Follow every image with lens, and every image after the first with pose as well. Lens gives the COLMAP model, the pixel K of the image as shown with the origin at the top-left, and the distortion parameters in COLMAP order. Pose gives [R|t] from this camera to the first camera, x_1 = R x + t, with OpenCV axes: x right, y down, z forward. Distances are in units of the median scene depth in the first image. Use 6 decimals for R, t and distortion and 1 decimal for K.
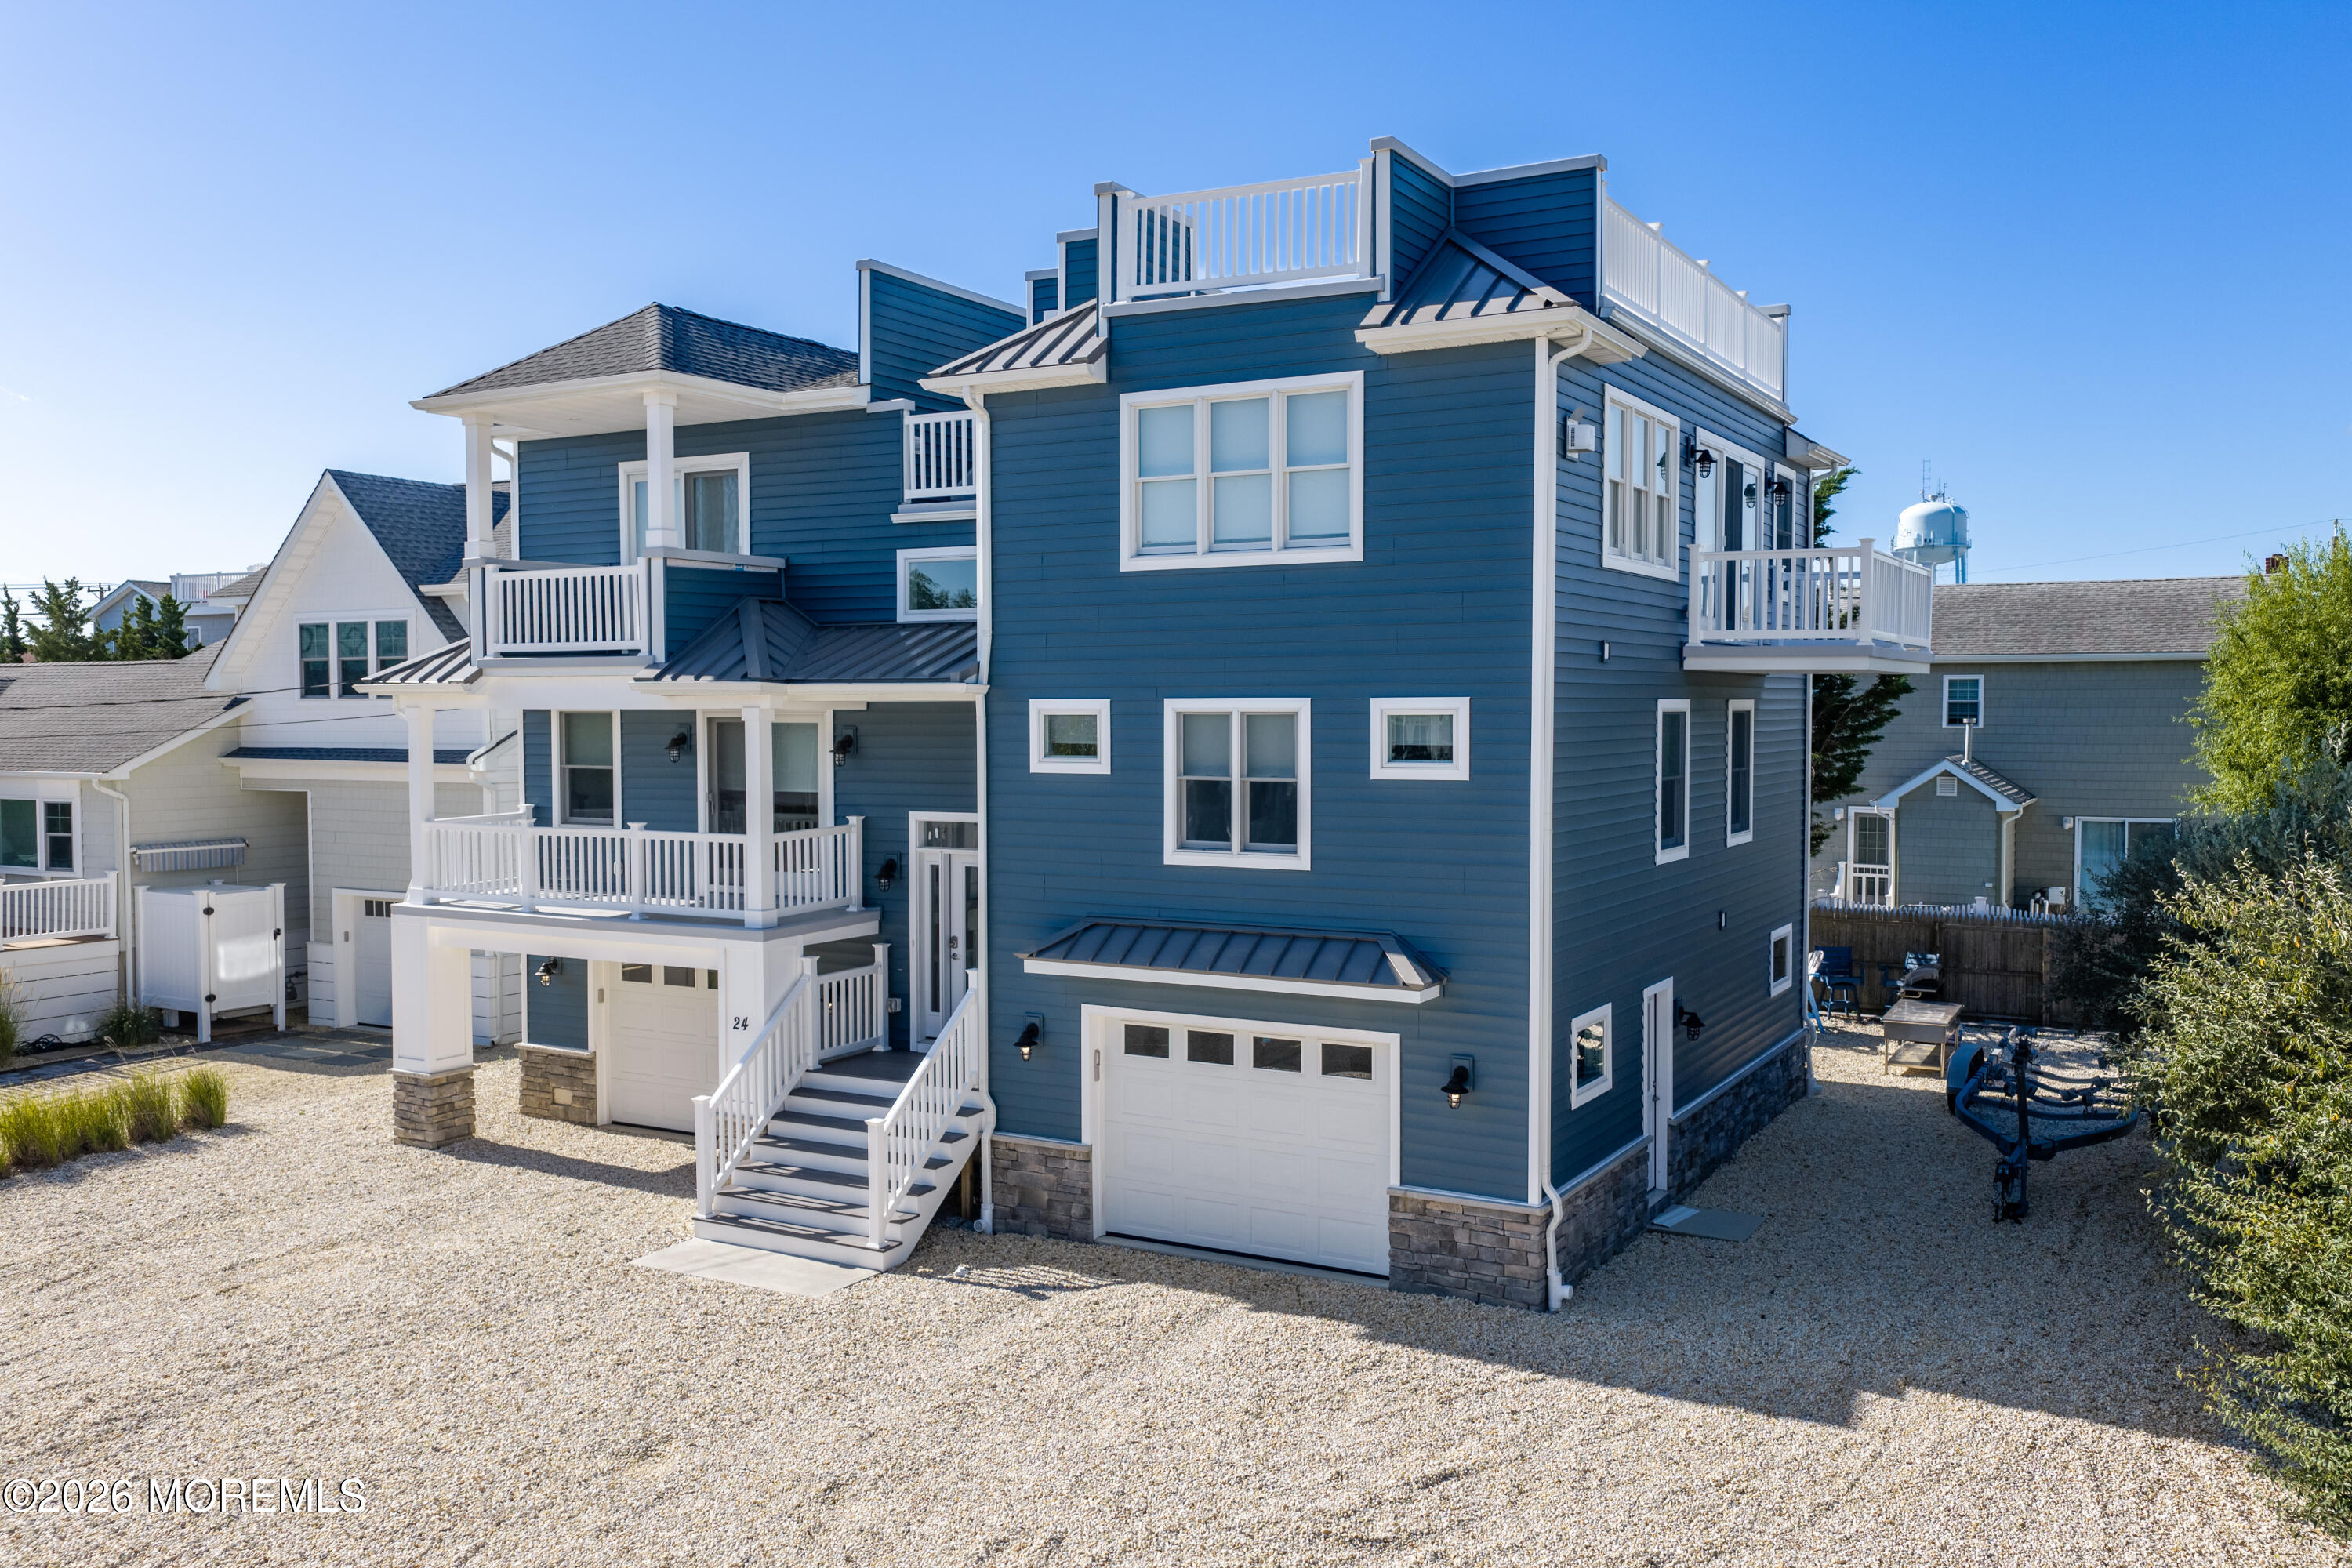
lens RADIAL K [[1945.8, 0, 1178.0], [0, 1945.8, 805.4], [0, 0, 1]] dist [0.045176, -0.101589]
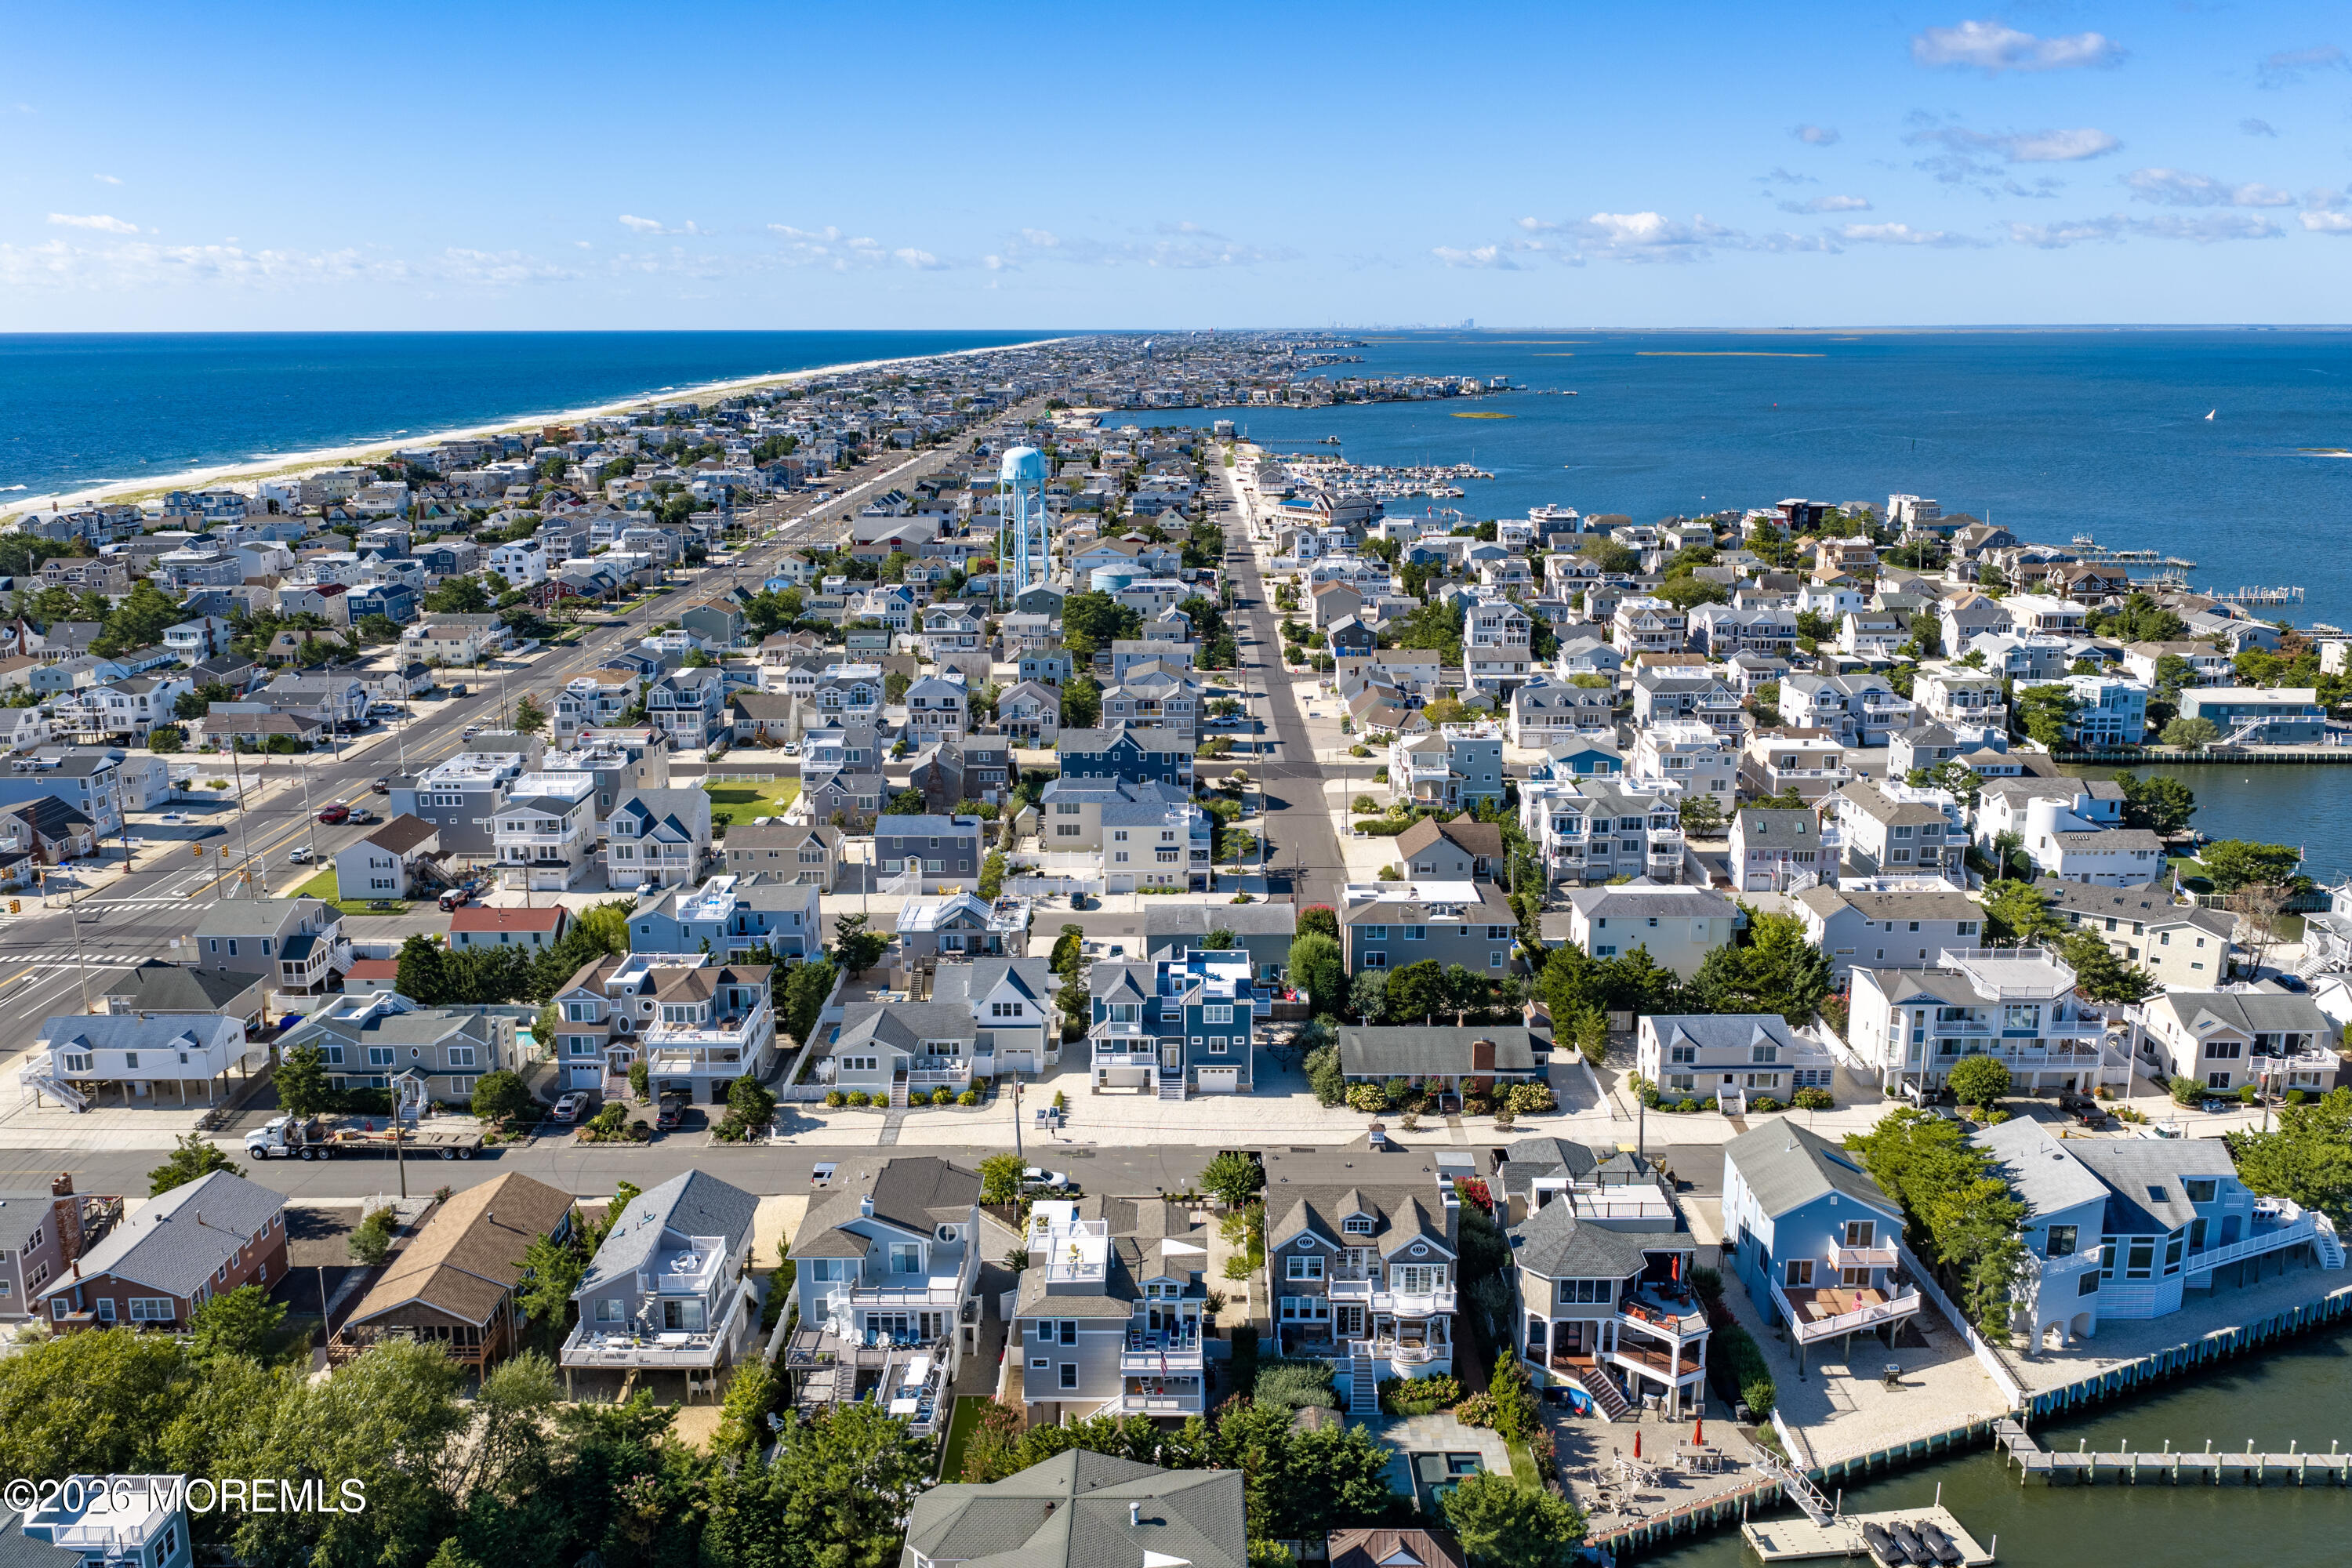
lens RADIAL K [[1975.2, 0, 1176.0], [0, 1975.2, 784.0], [0, 0, 1]] dist [0.007253, -0.011044]
pose [[0.869766, -0.111752, 0.480645, -4.290241], [0.023700, 0.982356, 0.185514, -2.827060], [-0.492896, -0.149962, 0.857068, -6.437634]]
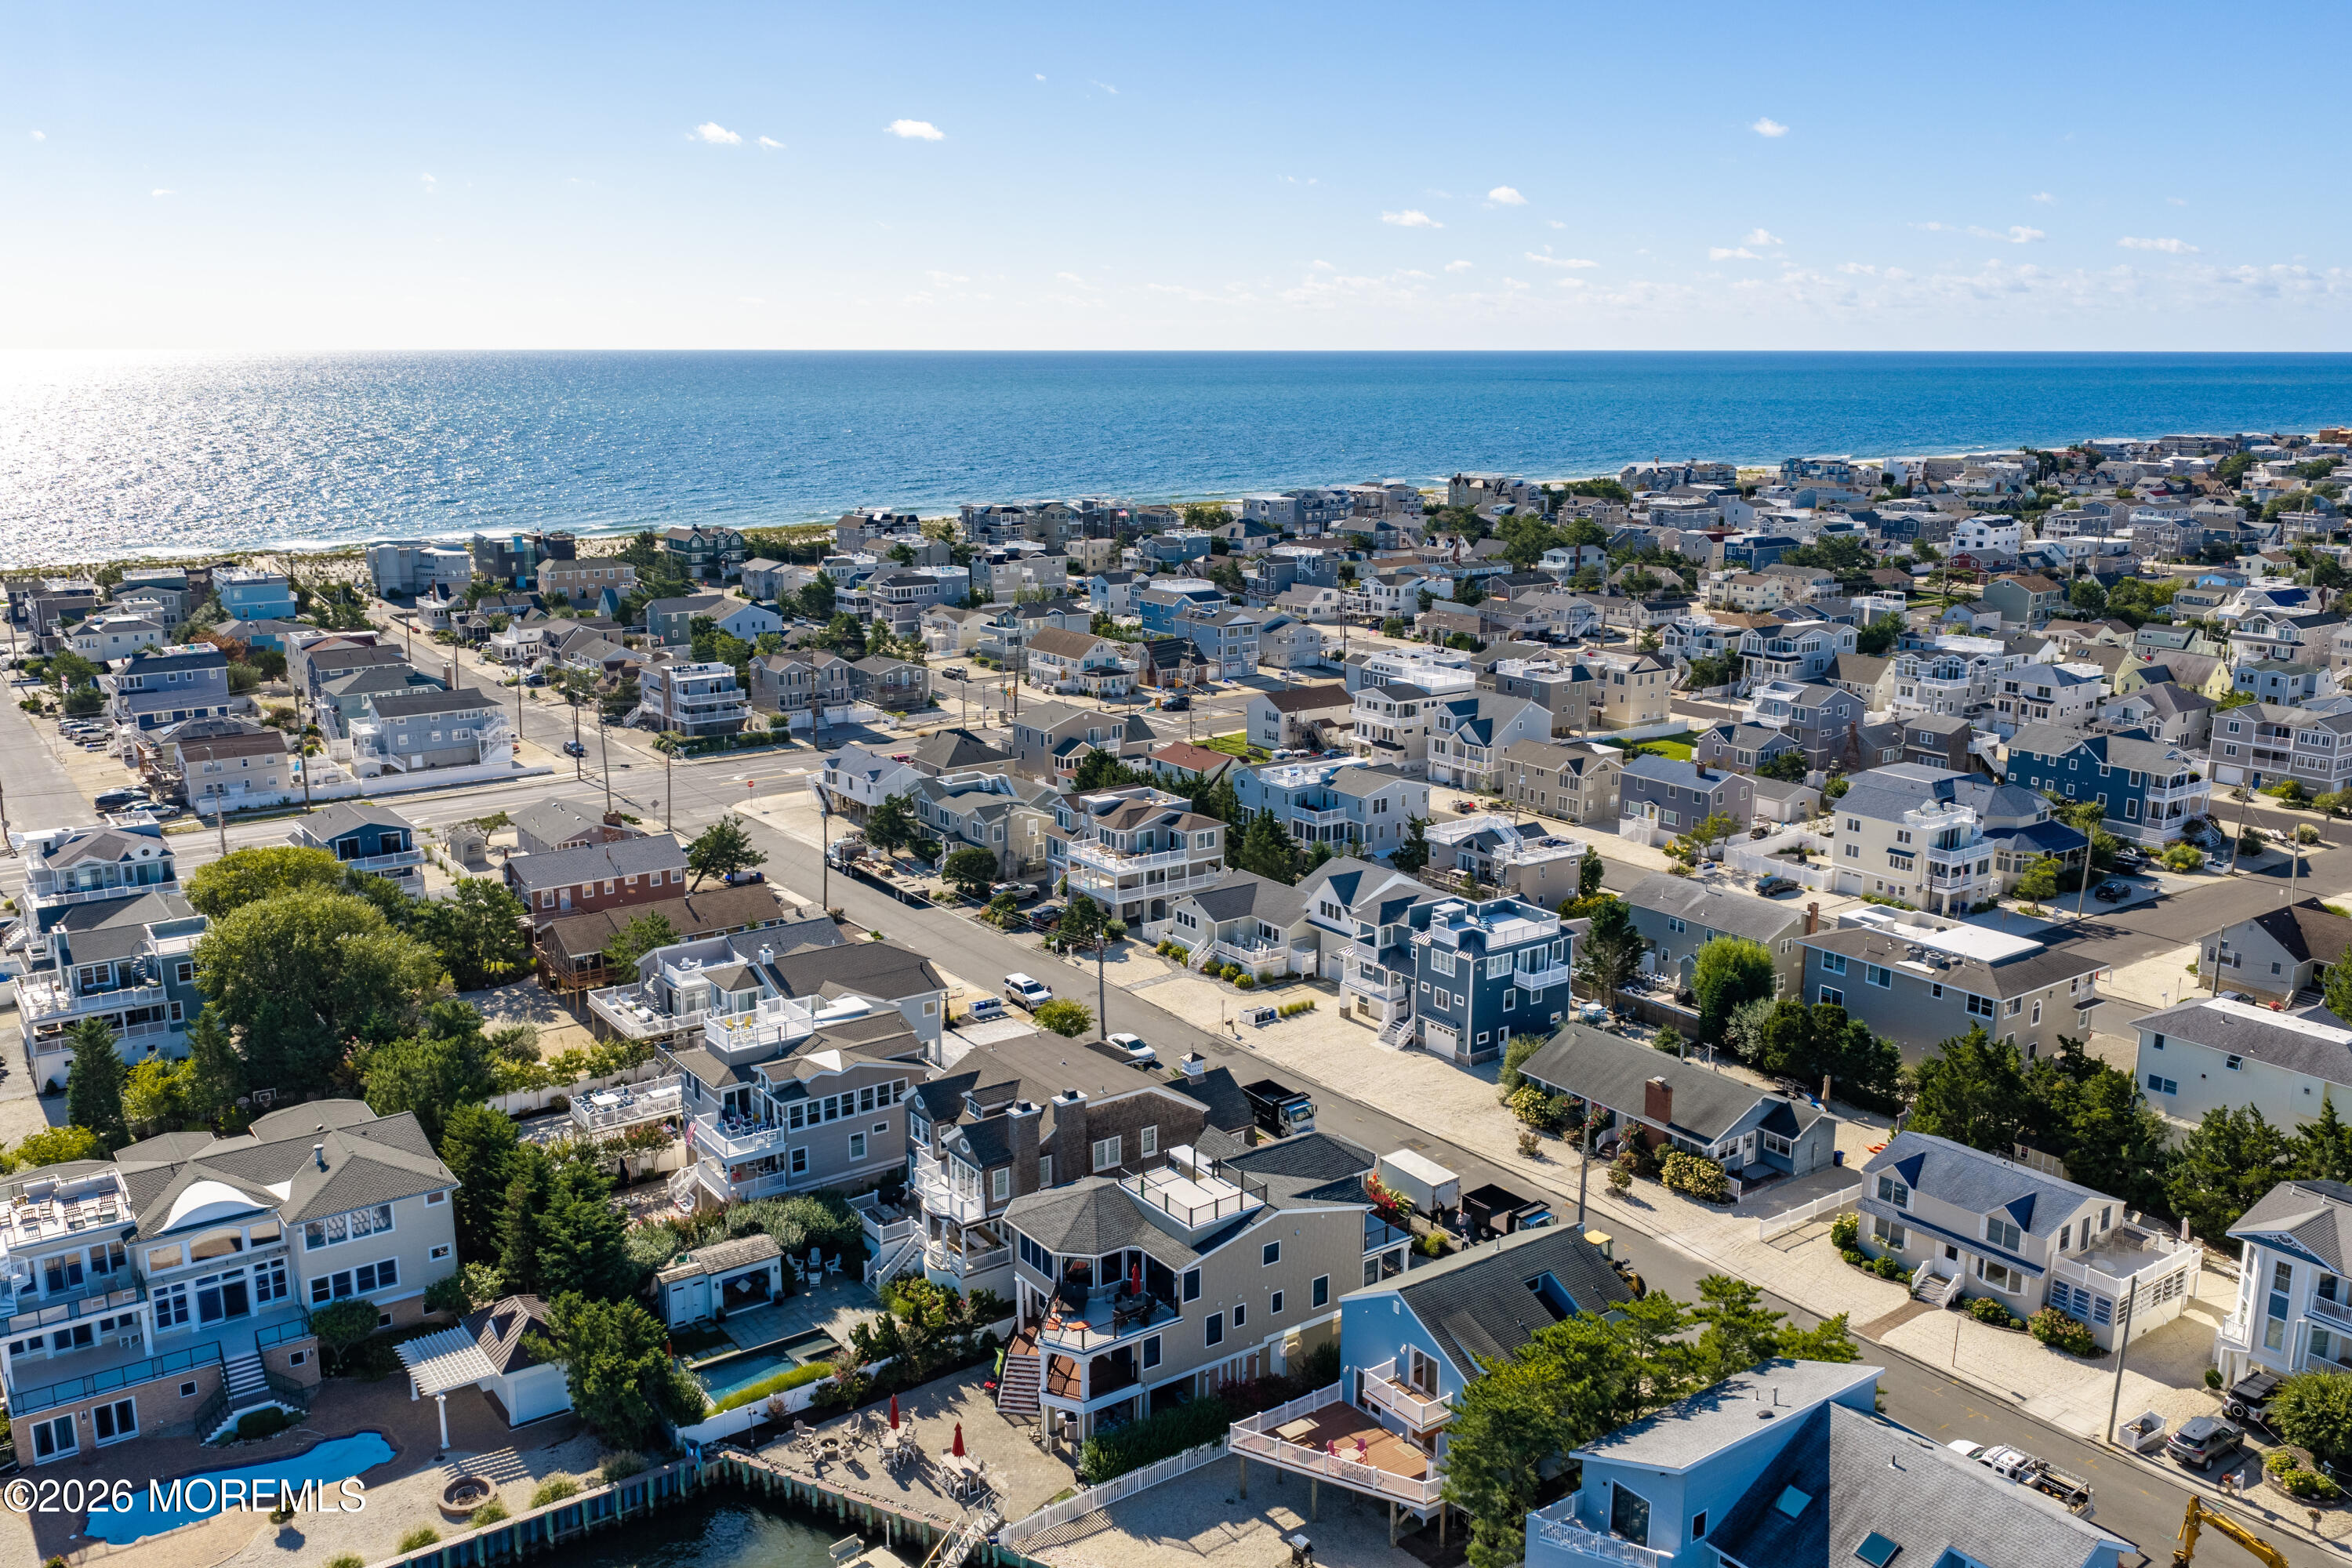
lens RADIAL K [[1952.7, 0, 1176.0], [0, 1952.7, 784.0], [0, 0, 1]] dist [0.008275, -0.019819]
pose [[0.909468, 0.094722, -0.404841, 2.074240], [-0.023290, 0.983781, 0.177857, -2.149983], [0.415122, -0.152327, 0.896923, -6.147682]]
